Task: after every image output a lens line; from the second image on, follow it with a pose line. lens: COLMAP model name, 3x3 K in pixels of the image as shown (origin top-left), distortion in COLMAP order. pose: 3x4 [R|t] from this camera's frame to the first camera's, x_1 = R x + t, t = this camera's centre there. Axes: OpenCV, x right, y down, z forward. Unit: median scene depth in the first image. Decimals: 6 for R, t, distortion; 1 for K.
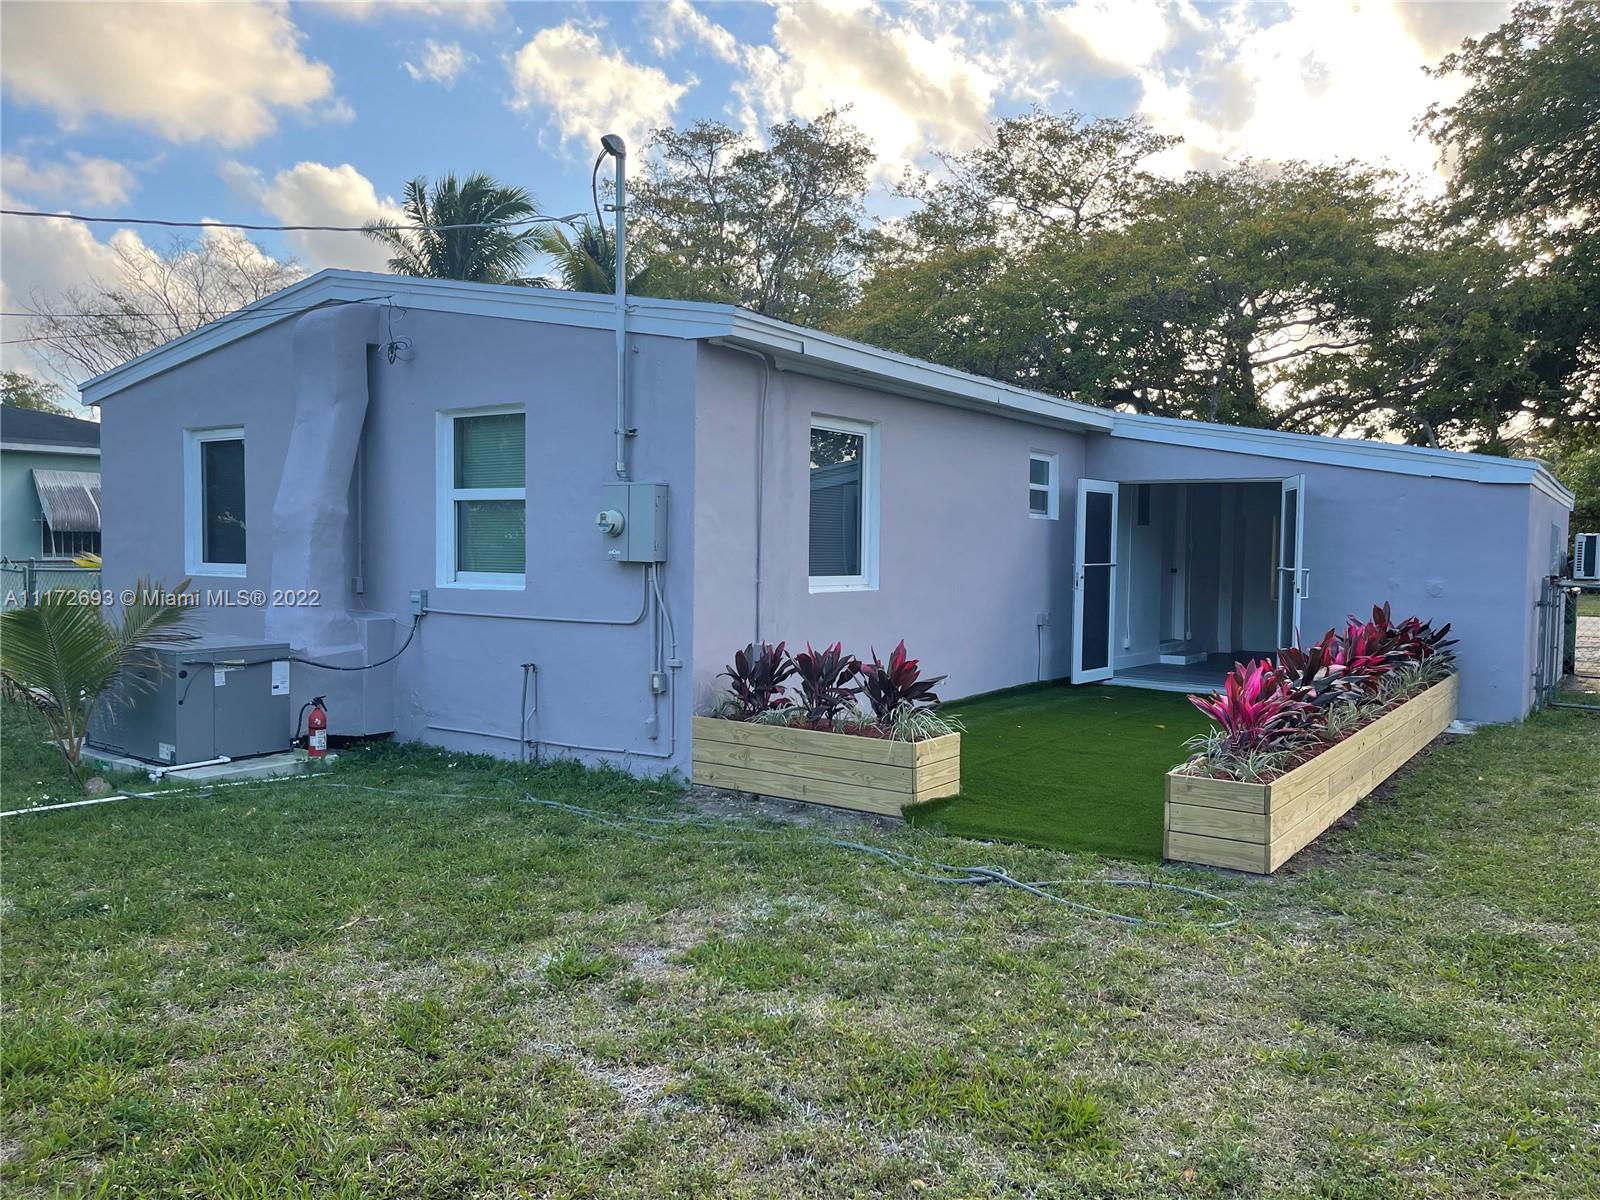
lens RADIAL K [[1198.6, 0, 803.8], [0, 1198.6, 601.8], [0, 0, 1]] dist [0.035772, -0.019882]
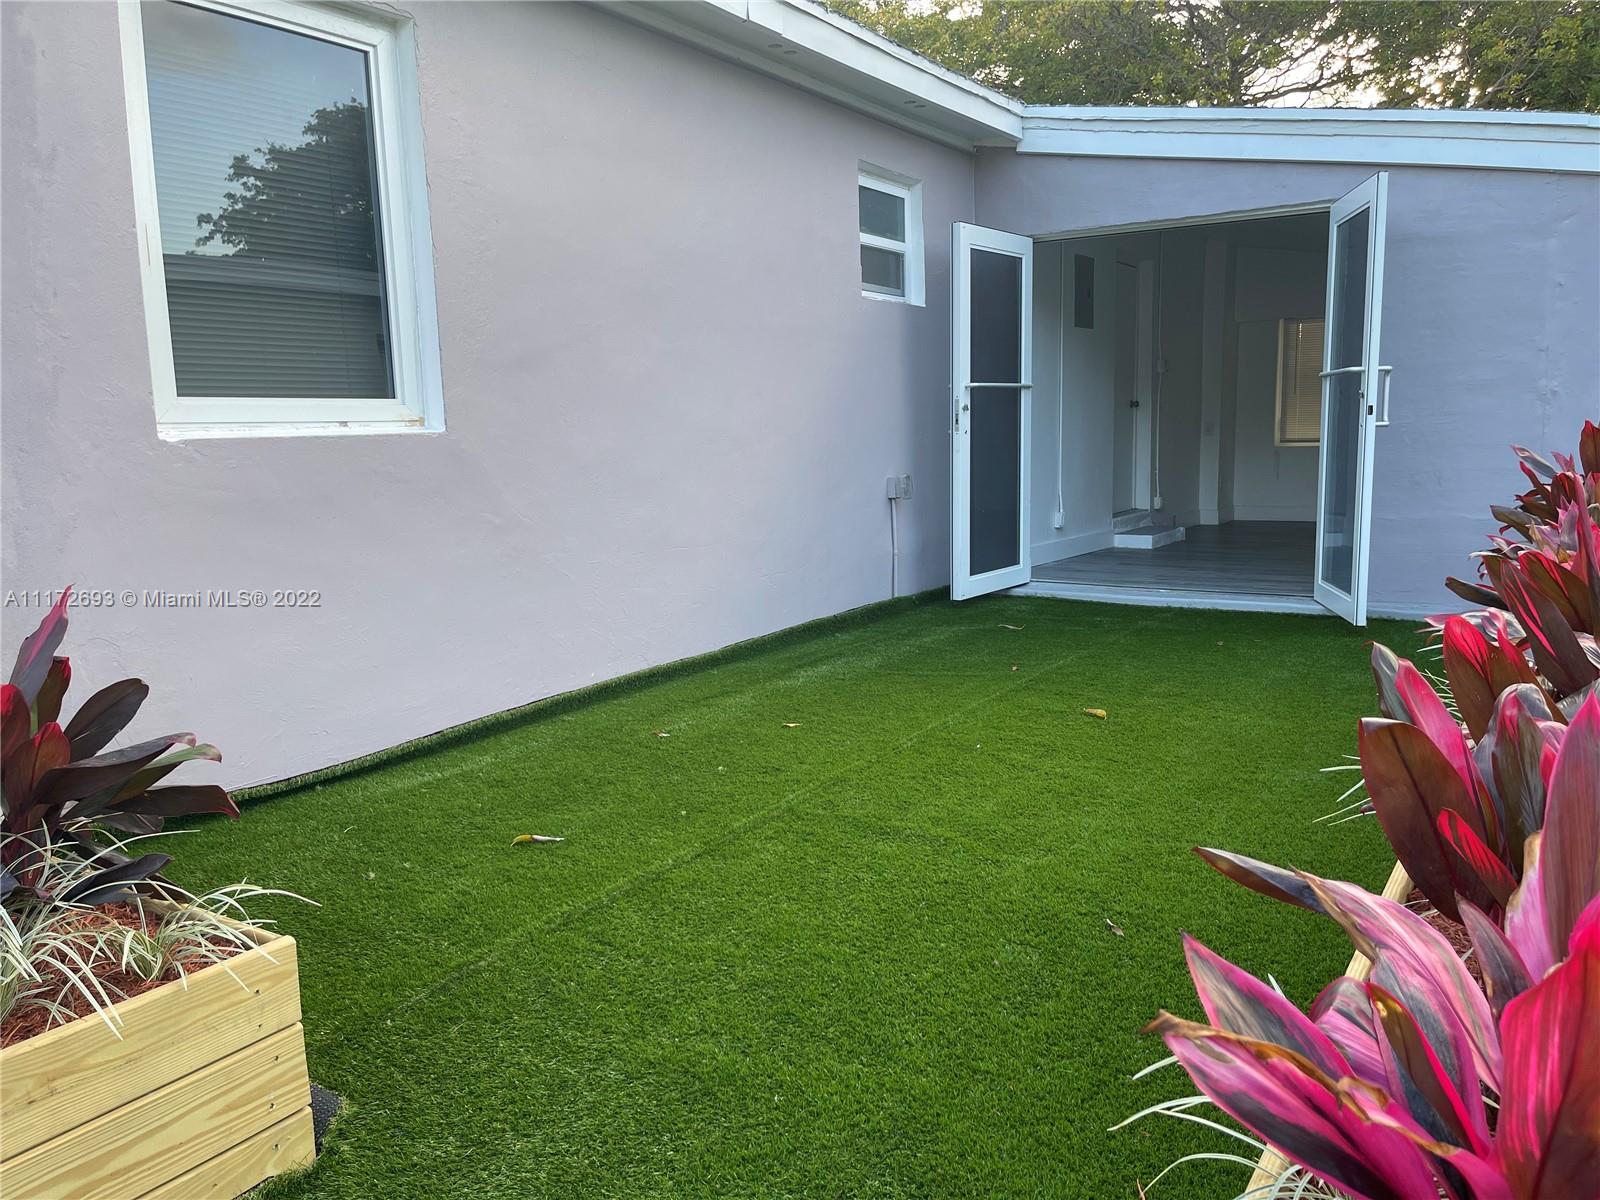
lens RADIAL K [[1198.6, 0, 797.3], [0, 1198.6, 599.4], [0, 0, 1]] dist [0.035772, -0.019882]
pose [[0.999058, -0.039865, 0.017139, 0.139124], [0.037917, 0.994068, 0.101935, 0.007994], [-0.021101, -0.101190, 0.994643, 0.435771]]
